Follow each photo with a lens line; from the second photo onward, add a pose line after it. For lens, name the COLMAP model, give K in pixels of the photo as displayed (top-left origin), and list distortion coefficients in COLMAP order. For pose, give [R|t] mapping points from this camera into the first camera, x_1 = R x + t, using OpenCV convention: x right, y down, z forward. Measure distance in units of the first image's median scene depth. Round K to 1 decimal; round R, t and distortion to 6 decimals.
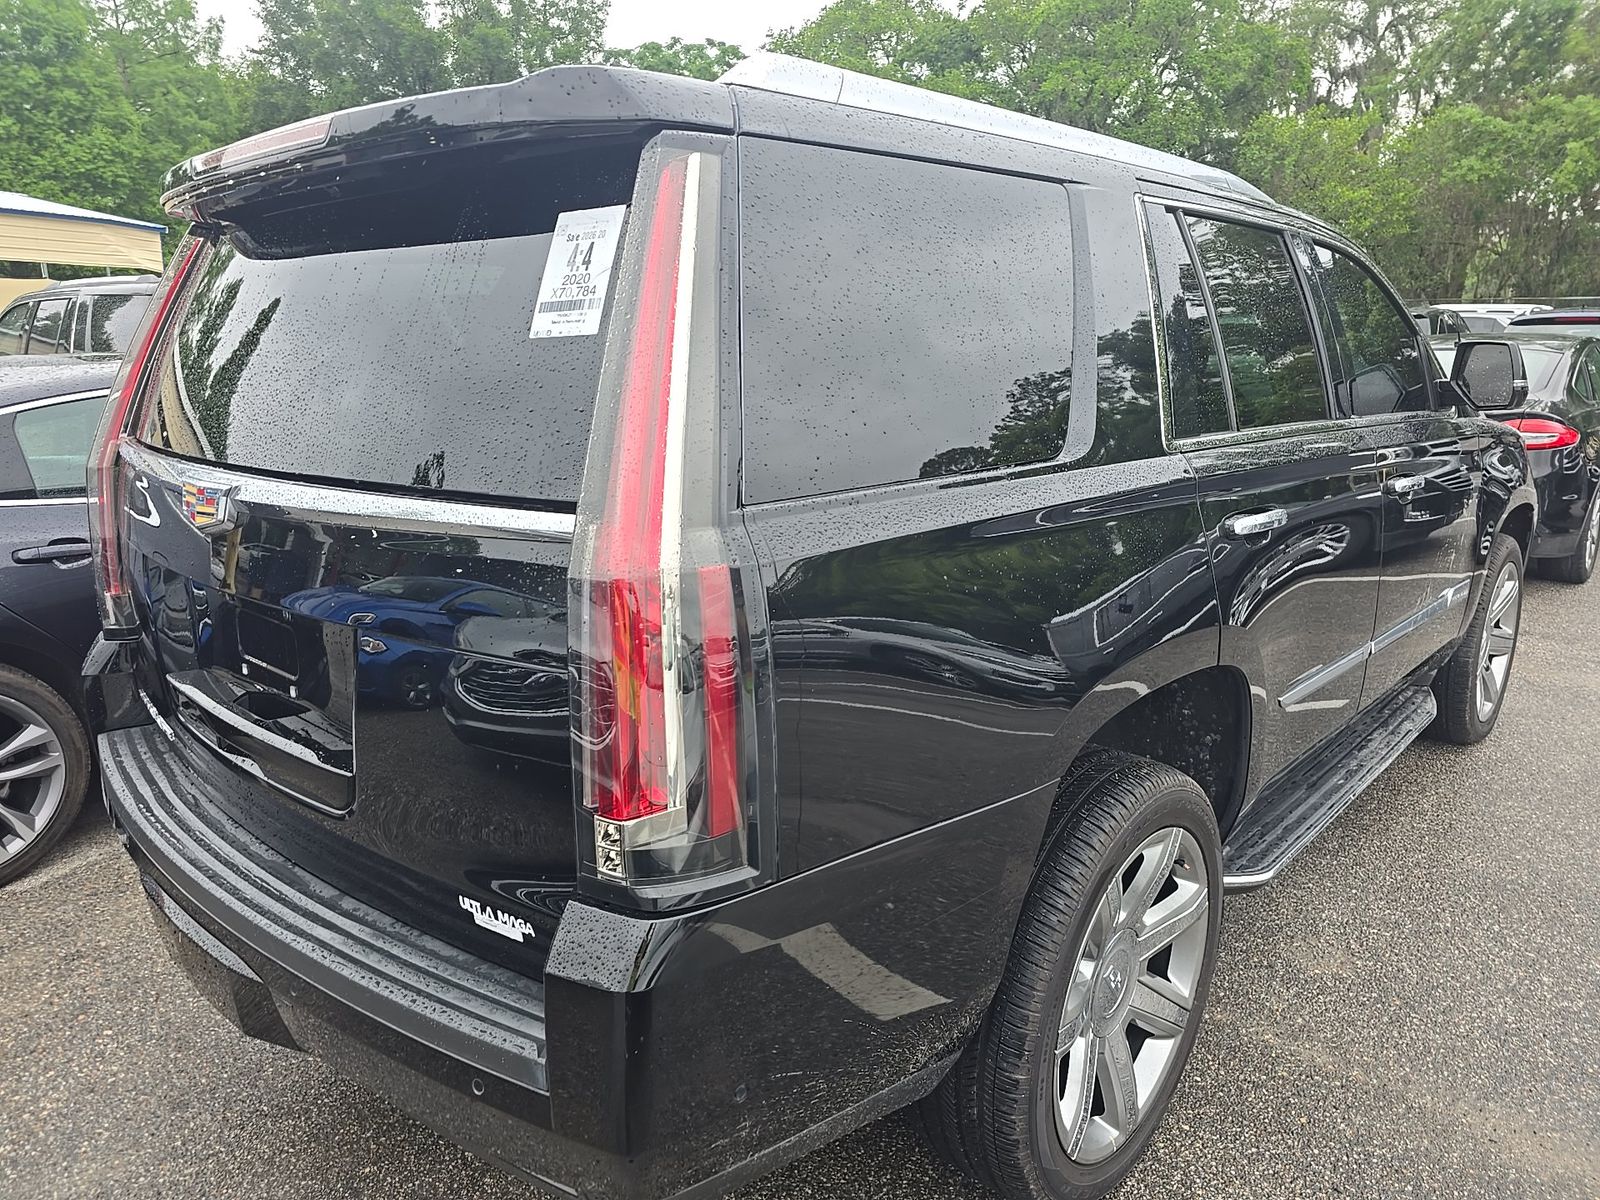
lens RADIAL K [[1097.3, 0, 800.0], [0, 1097.3, 600.0], [0, 0, 1]] dist [0.050680, -0.052199]
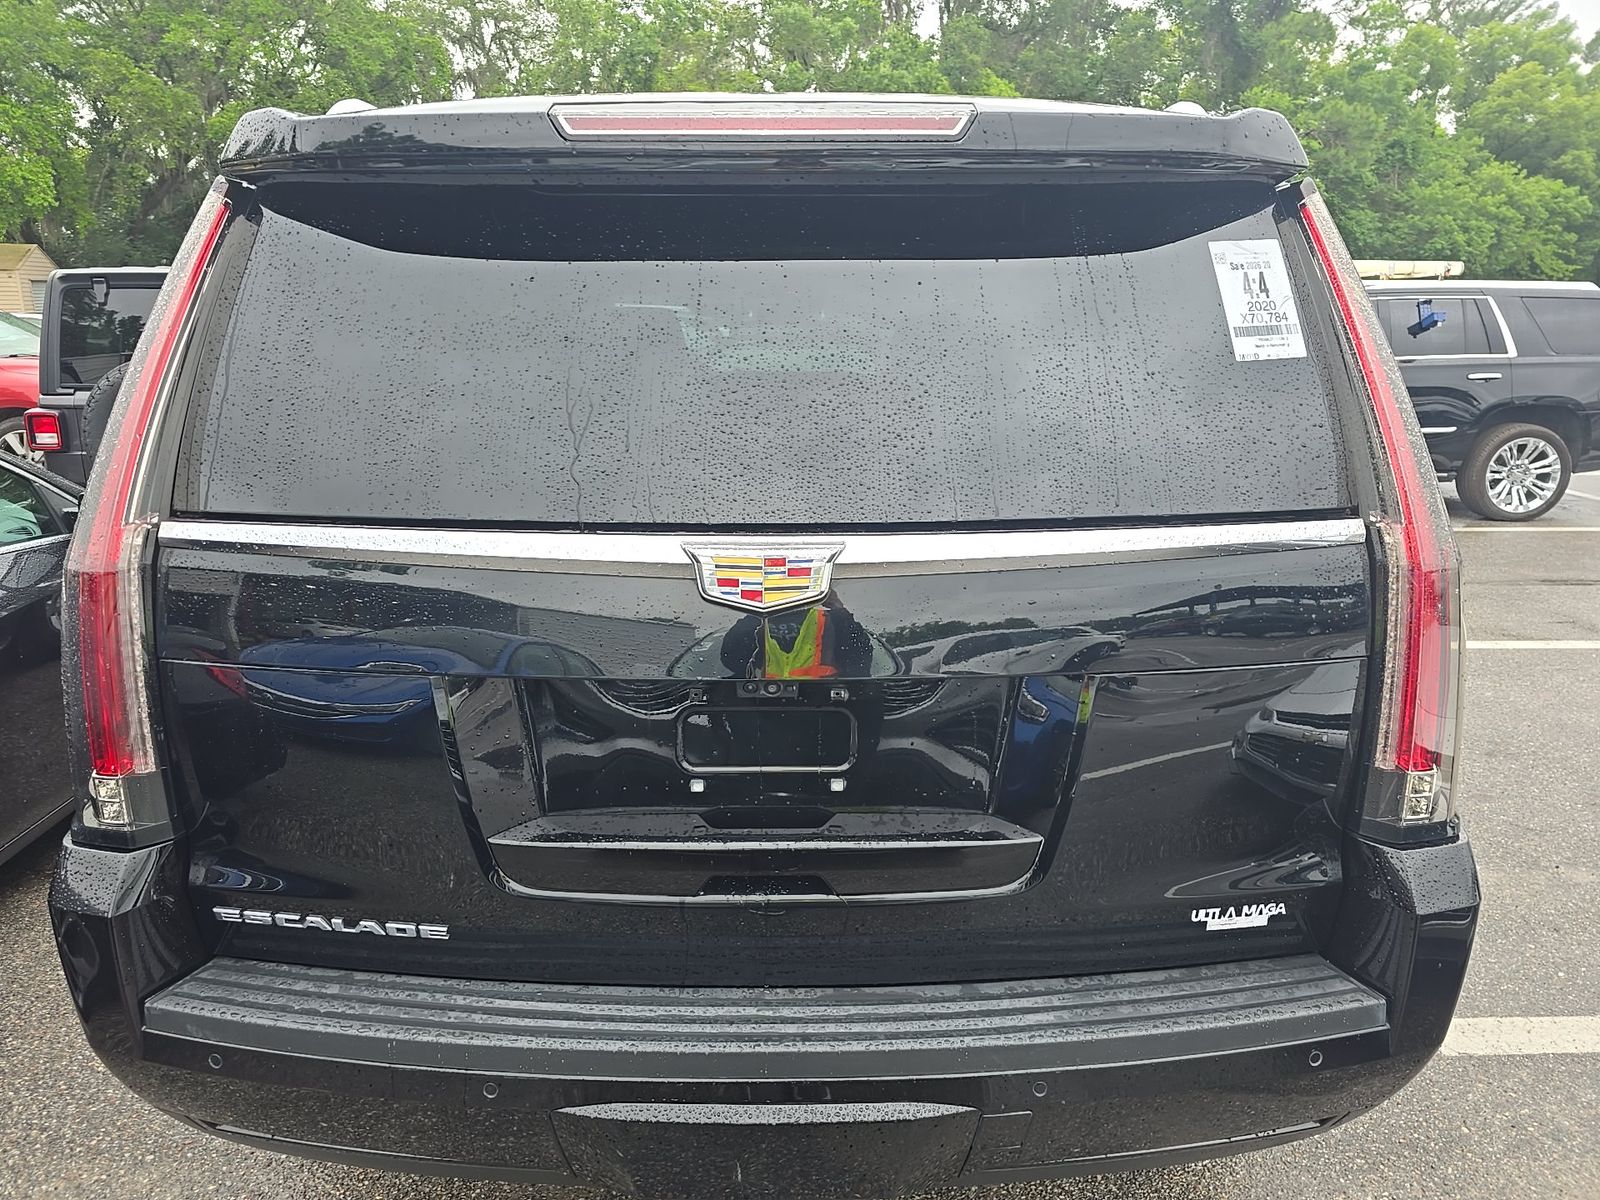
lens RADIAL K [[1097.3, 0, 800.0], [0, 1097.3, 600.0], [0, 0, 1]] dist [0.050680, -0.052199]
pose [[0.729723, -0.160559, 0.664624, -1.218934], [0.152622, 0.985762, 0.070568, -0.142845], [-0.666491, 0.049941, 0.743838, 0.477047]]
